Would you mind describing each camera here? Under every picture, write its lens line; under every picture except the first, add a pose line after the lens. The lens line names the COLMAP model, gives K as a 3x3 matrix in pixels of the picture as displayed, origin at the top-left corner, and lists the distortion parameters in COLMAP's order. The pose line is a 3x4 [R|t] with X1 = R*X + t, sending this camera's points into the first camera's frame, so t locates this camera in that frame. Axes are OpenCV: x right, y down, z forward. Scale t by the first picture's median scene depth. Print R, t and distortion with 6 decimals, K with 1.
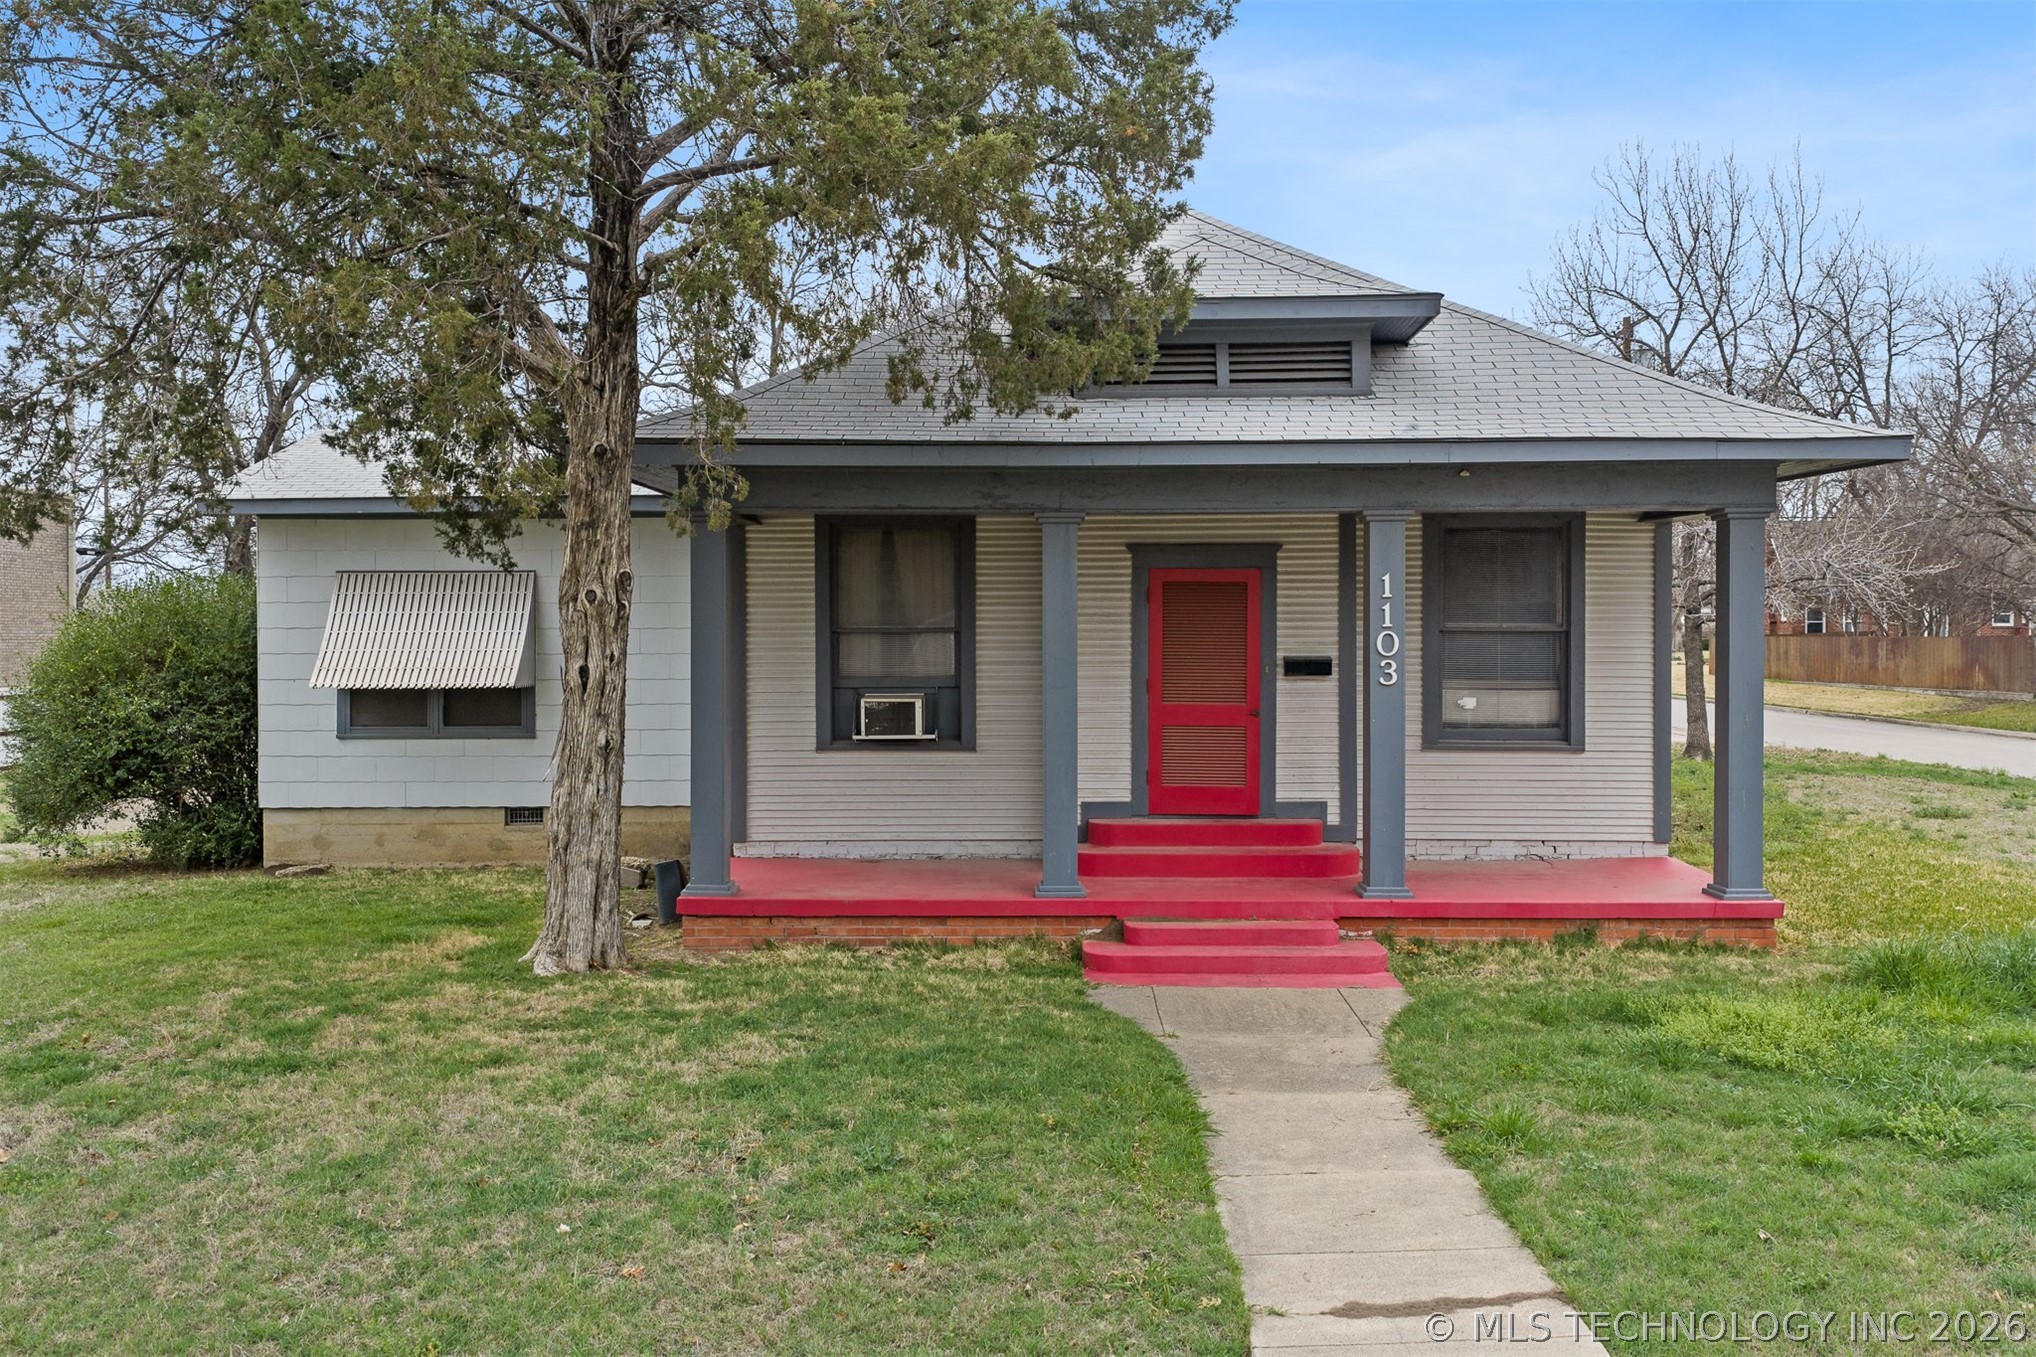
lens RADIAL K [[1687.9, 0, 1071.7], [0, 1687.9, 676.8], [0, 0, 1]] dist [0.004339, -0.001520]
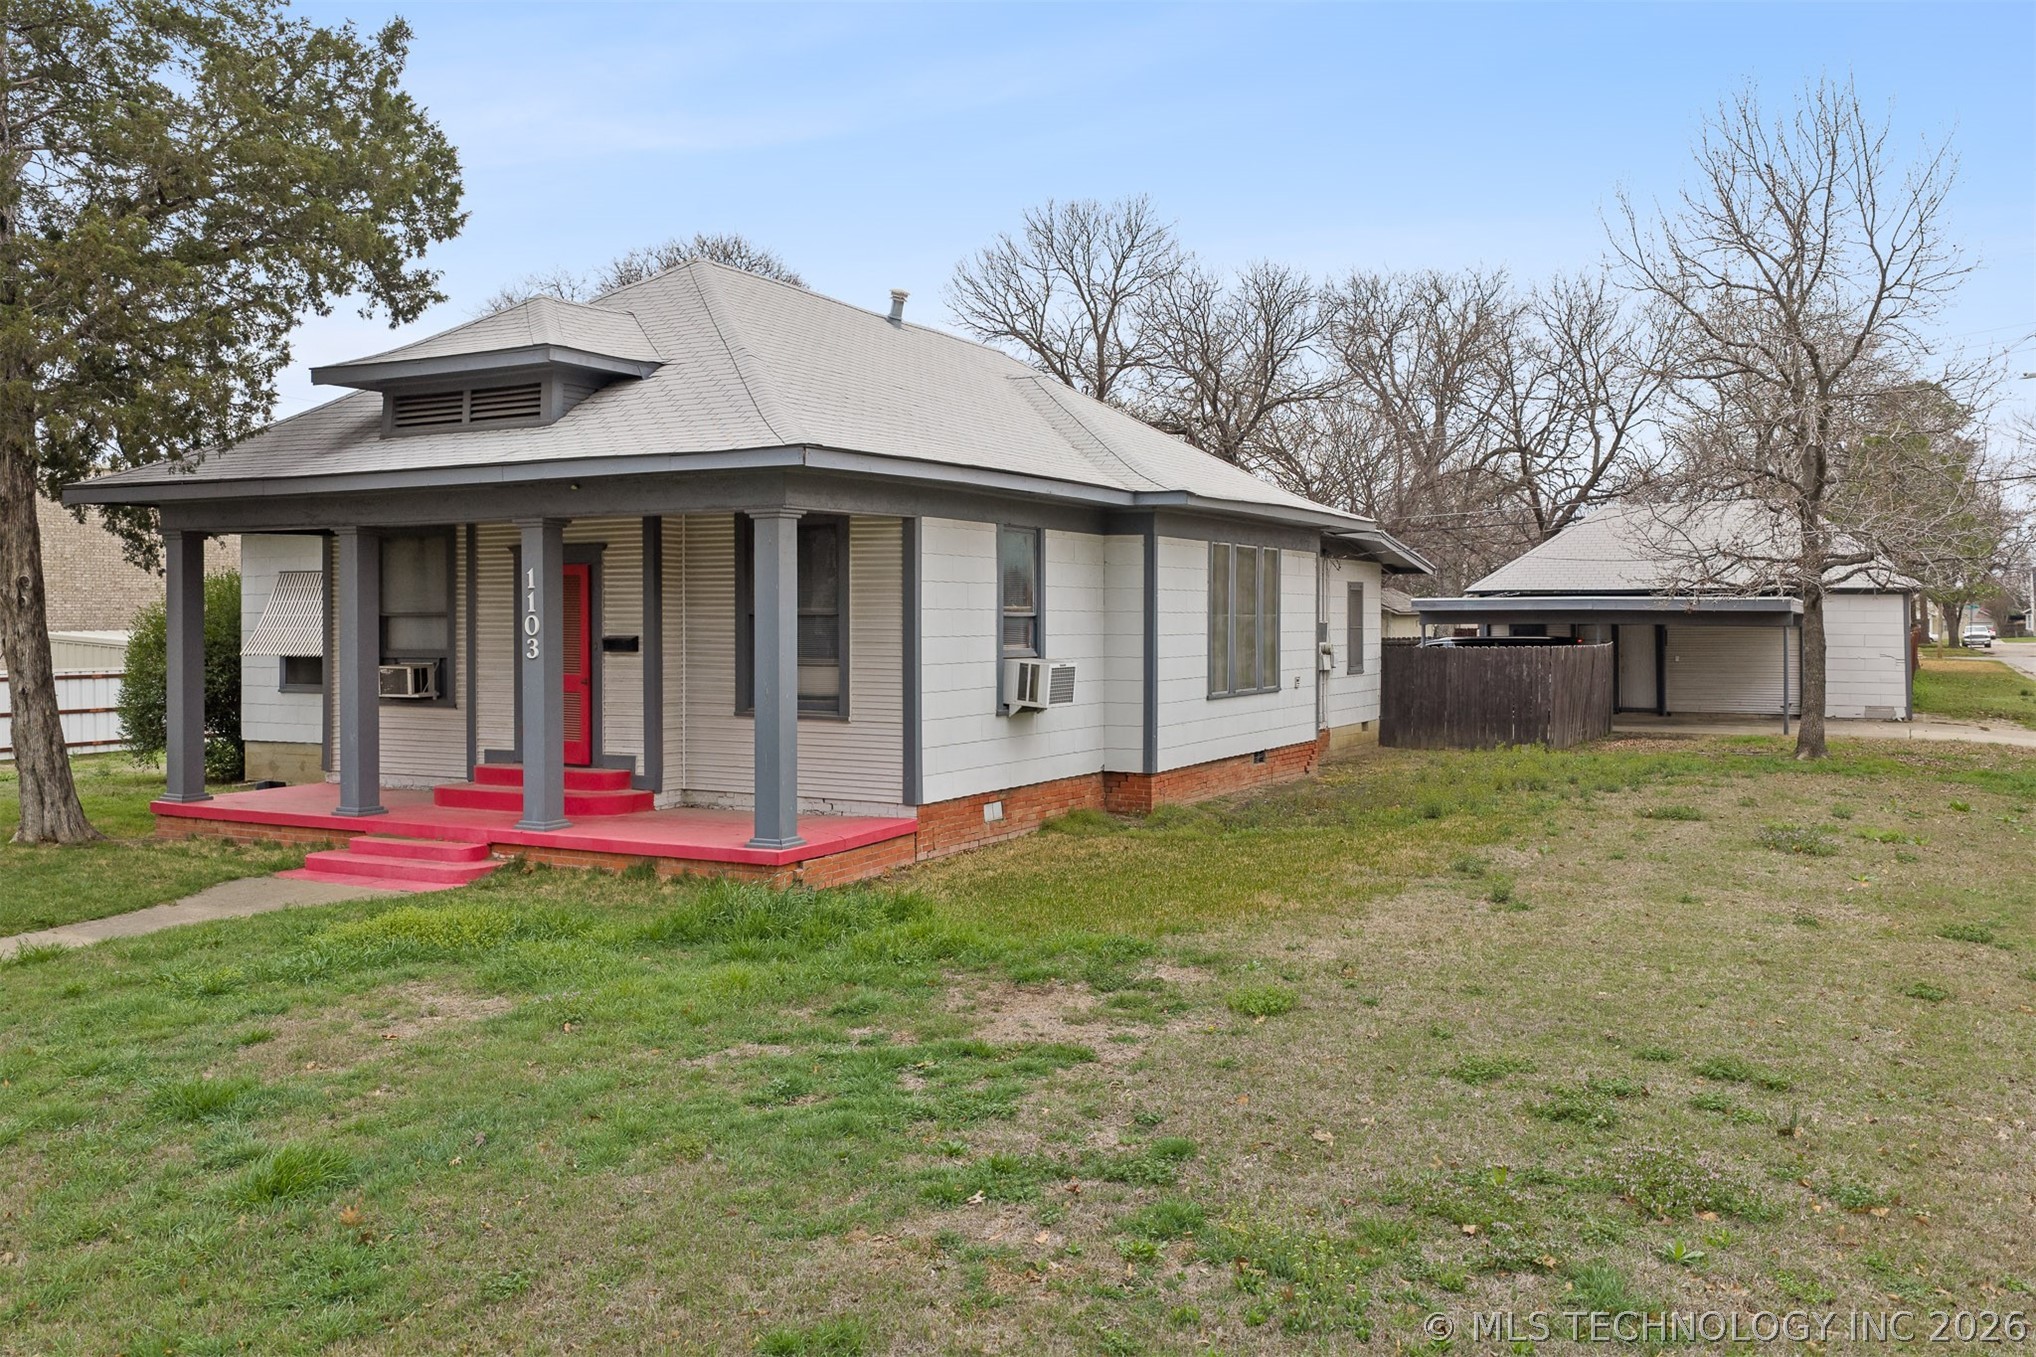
lens RADIAL K [[1704.7, 0, 1022.0], [0, 1704.7, 644.7], [0, 0, 1]] dist [-0.000642, -0.017844]
pose [[0.896096, 0.007511, -0.443796, 0.911064], [-0.010703, 0.999932, -0.004688, -0.002827], [0.443731, 0.008951, 0.896115, 0.027976]]
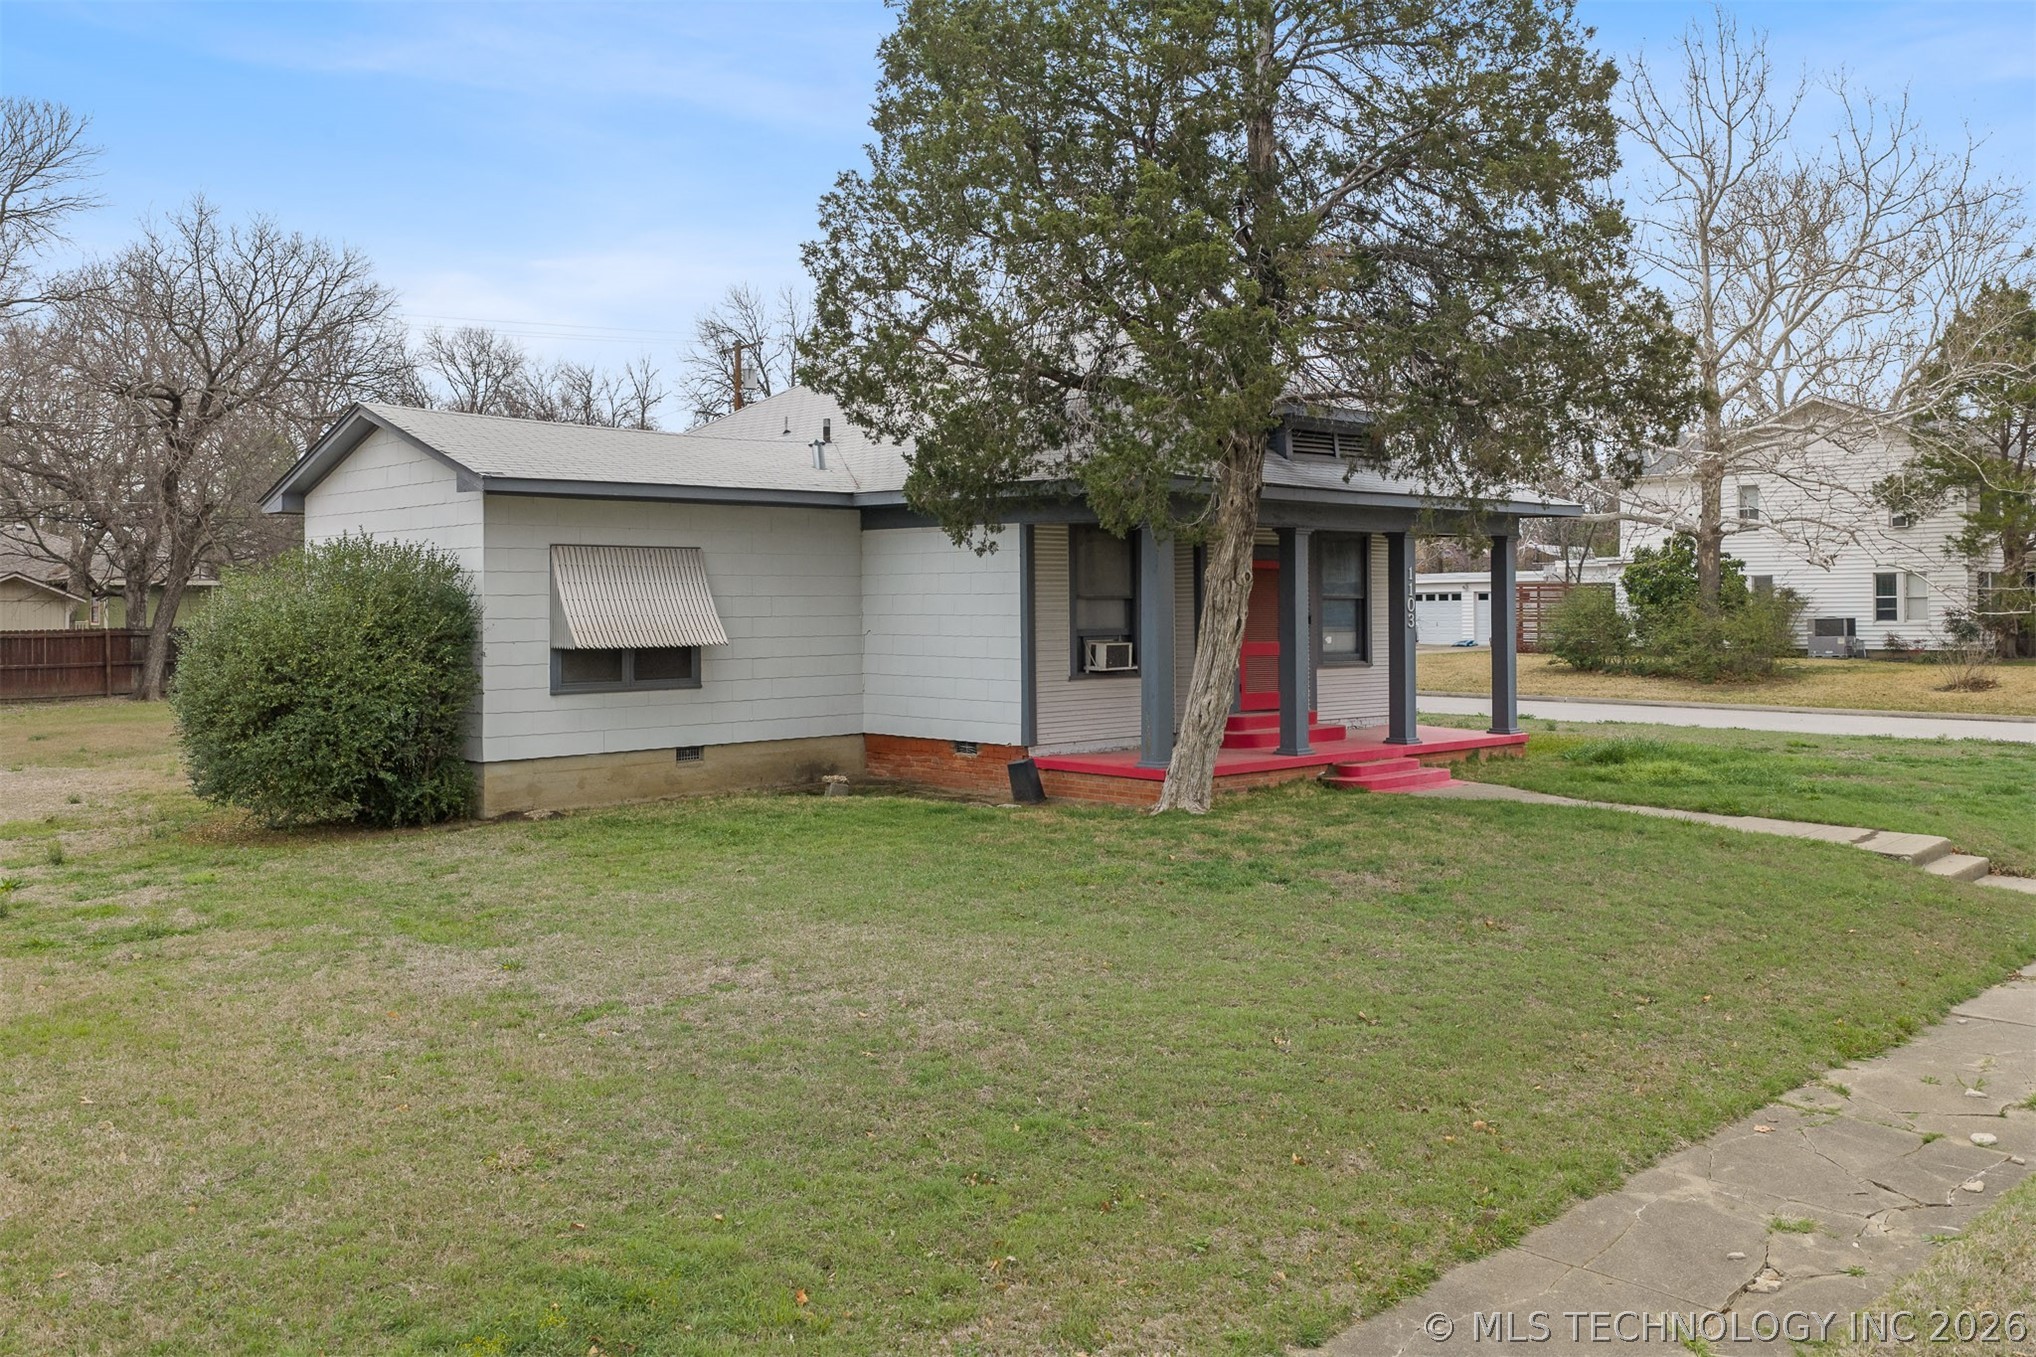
lens RADIAL K [[1687.9, 0, 1071.7], [0, 1687.9, 676.8], [0, 0, 1]] dist [0.004339, -0.001520]
pose [[0.712476, -0.032445, 0.700946, -1.223707], [0.018136, 0.999448, 0.027828, 0.000288], [-0.701462, -0.007114, 0.712672, -0.038324]]
